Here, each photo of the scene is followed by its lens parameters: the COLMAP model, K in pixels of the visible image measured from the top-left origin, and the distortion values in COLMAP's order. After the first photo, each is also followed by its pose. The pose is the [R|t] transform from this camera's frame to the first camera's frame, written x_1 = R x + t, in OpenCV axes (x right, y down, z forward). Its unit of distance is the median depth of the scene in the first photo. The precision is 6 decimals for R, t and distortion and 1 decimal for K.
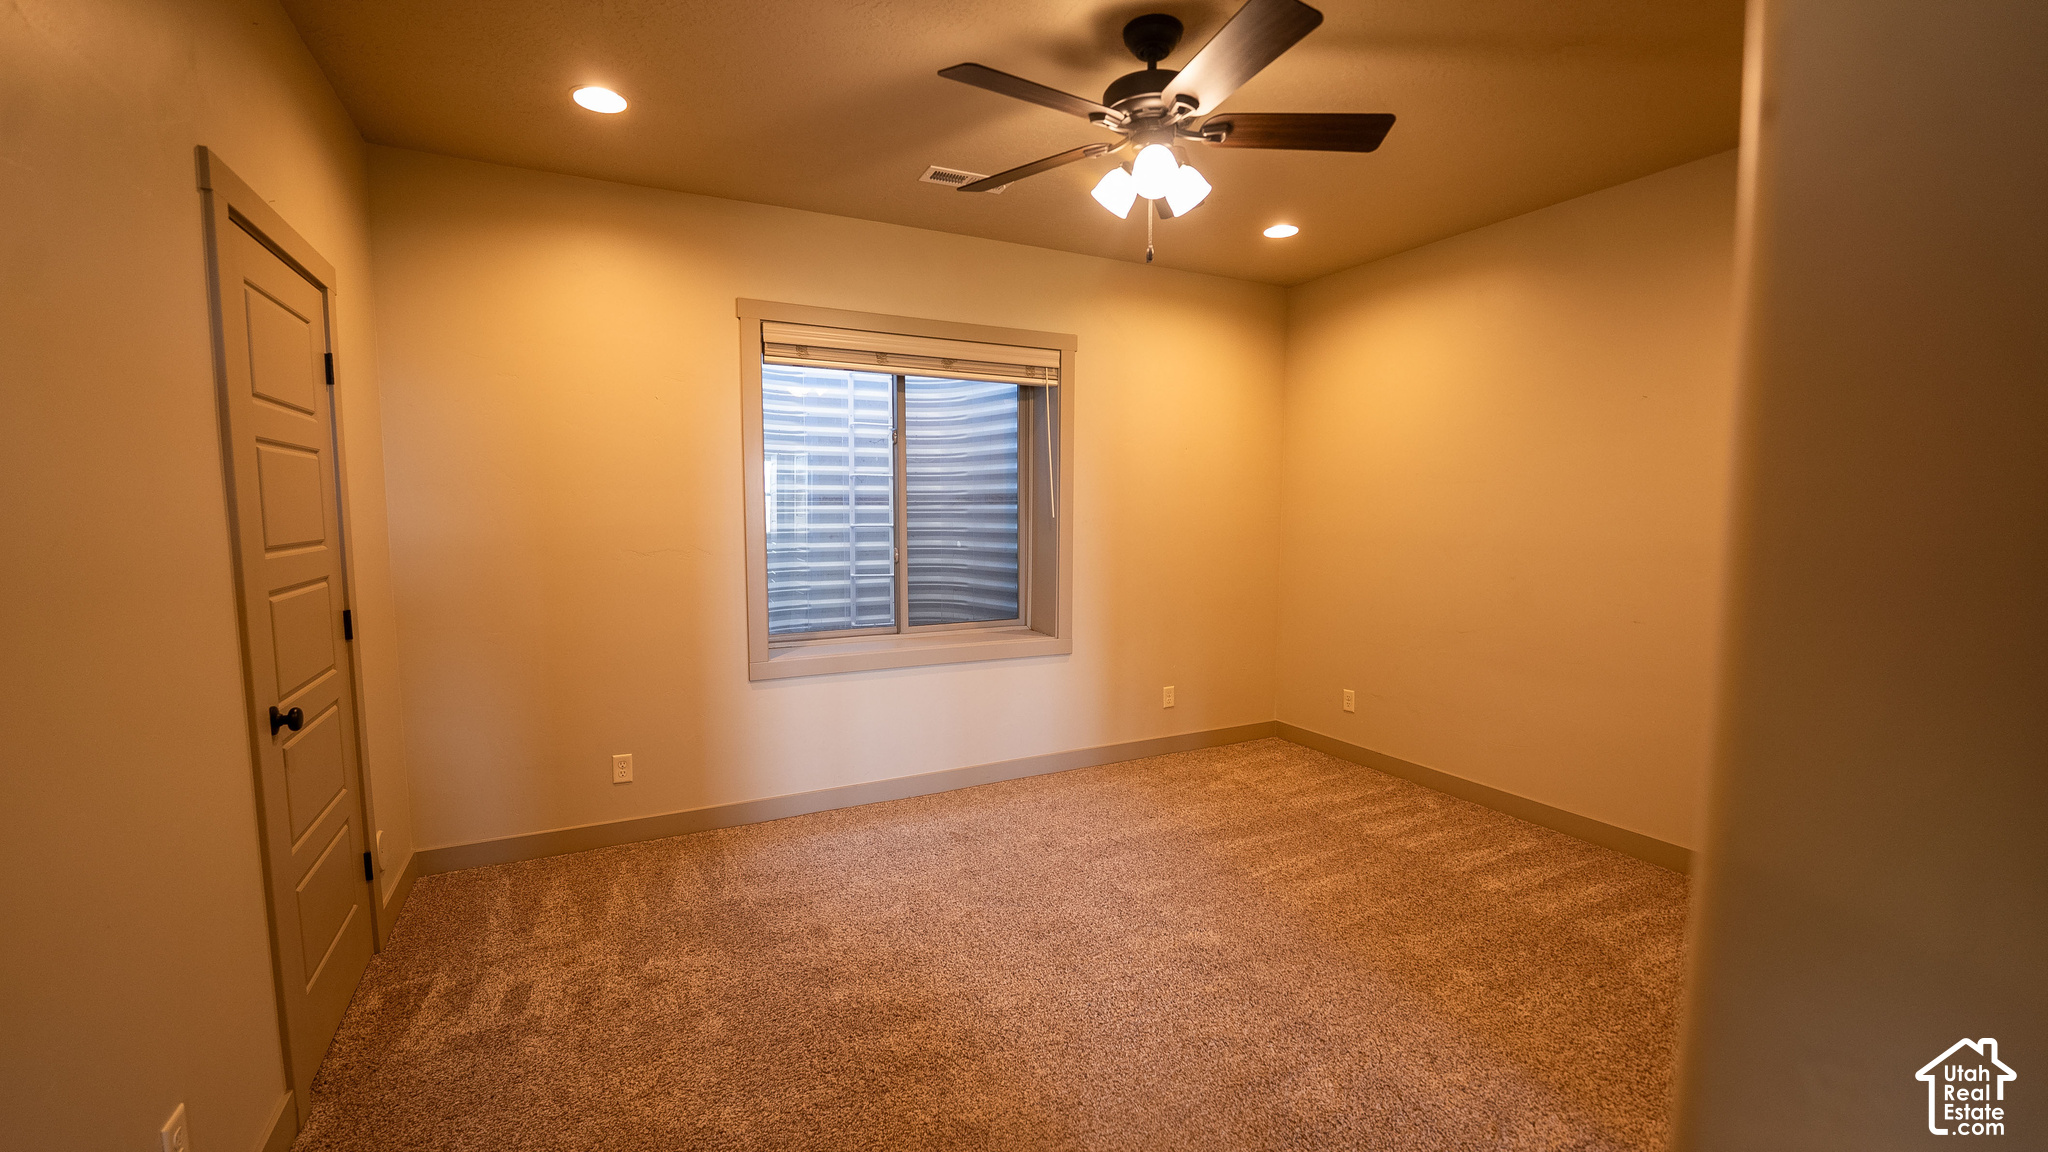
lens RADIAL K [[837.7, 0, 1019.2], [0, 837.7, 587.6], [0, 0, 1]] dist [-0.029647, 0.003920]
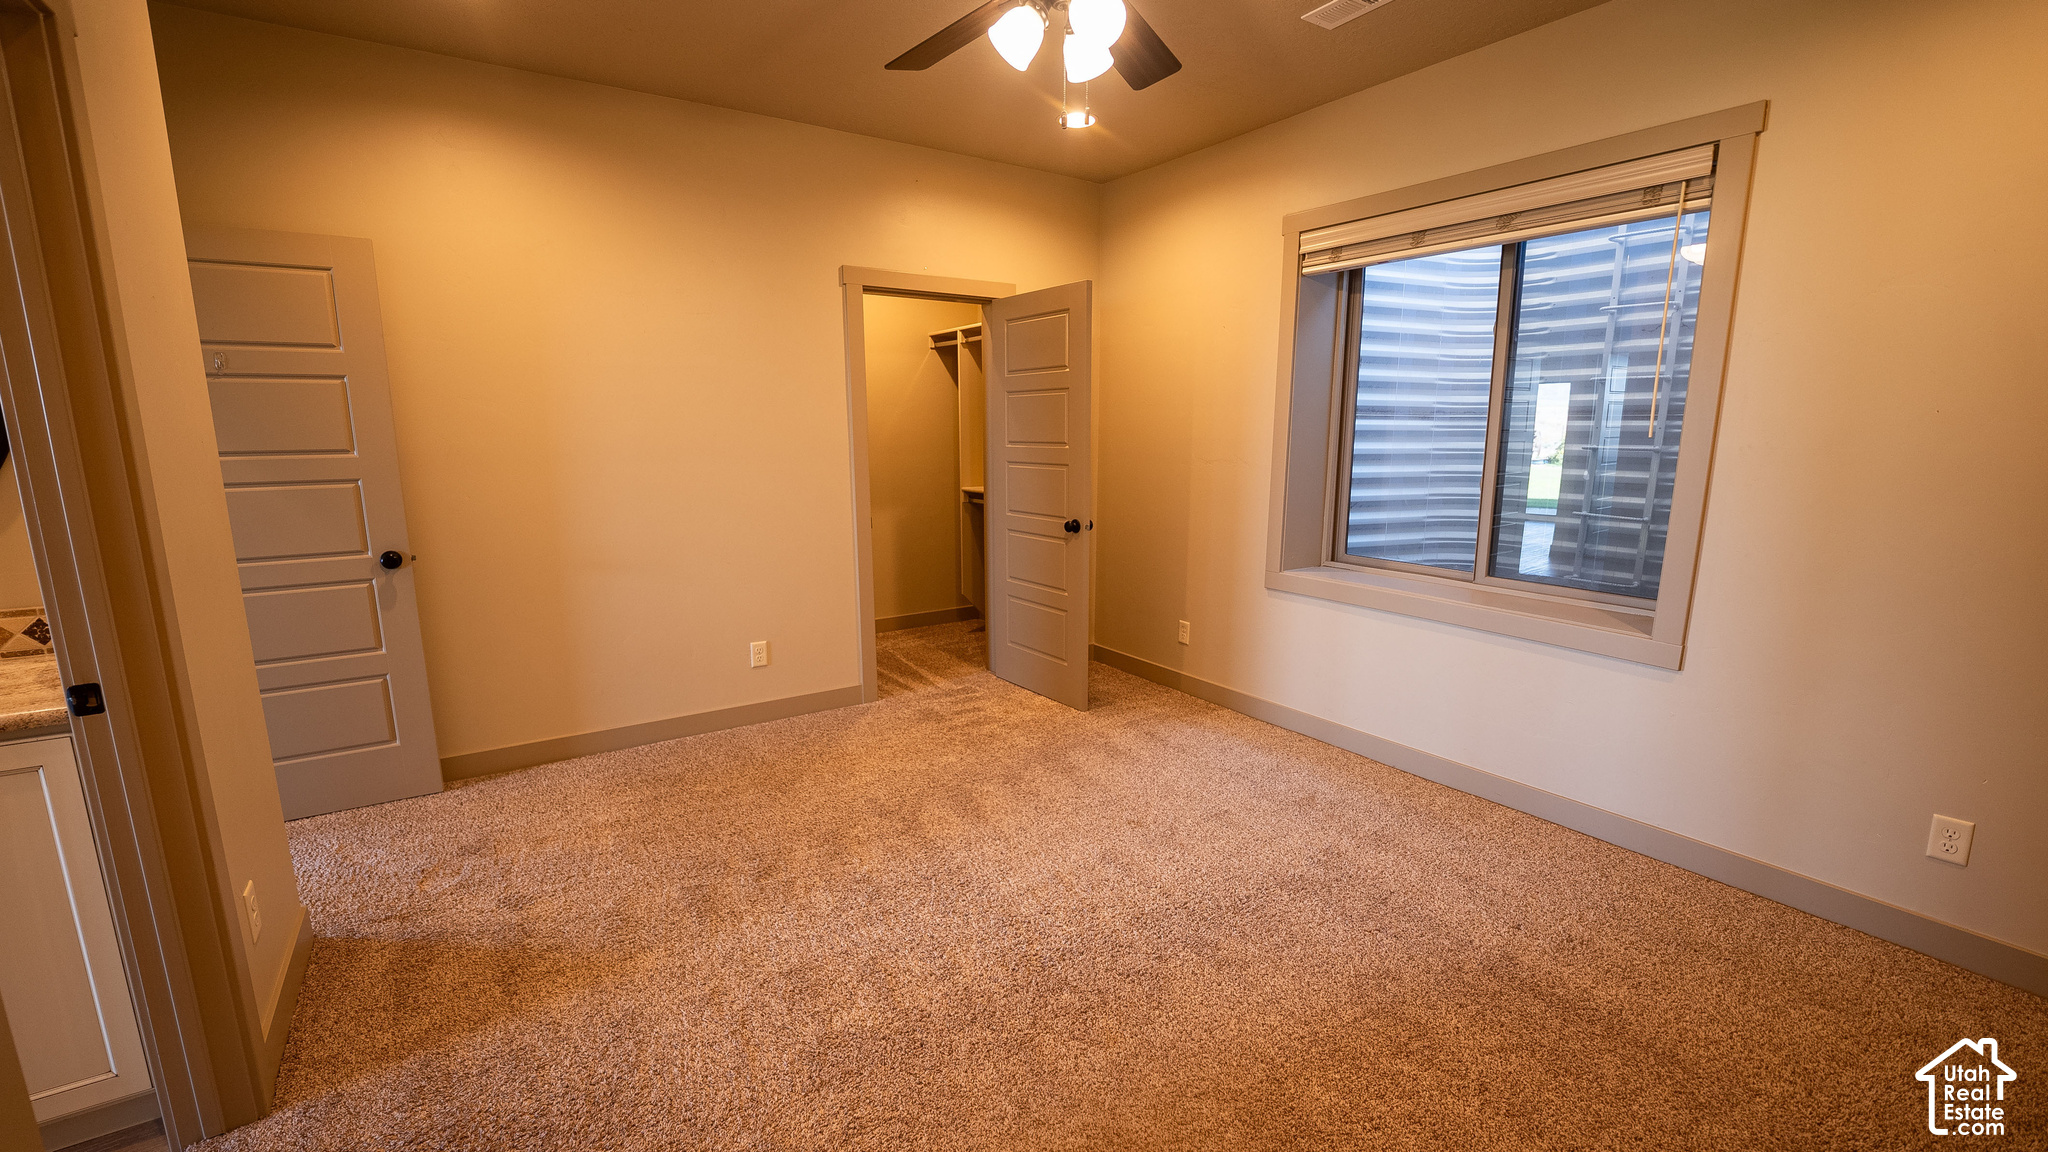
lens RADIAL K [[837.7, 0, 1019.2], [0, 837.7, 587.6], [0, 0, 1]] dist [-0.029647, 0.003920]
pose [[0.116605, 0.182828, -0.976205, 0.698182], [-0.091503, 0.980708, 0.172742, -0.044571], [0.988954, 0.069184, 0.131085, 0.559798]]
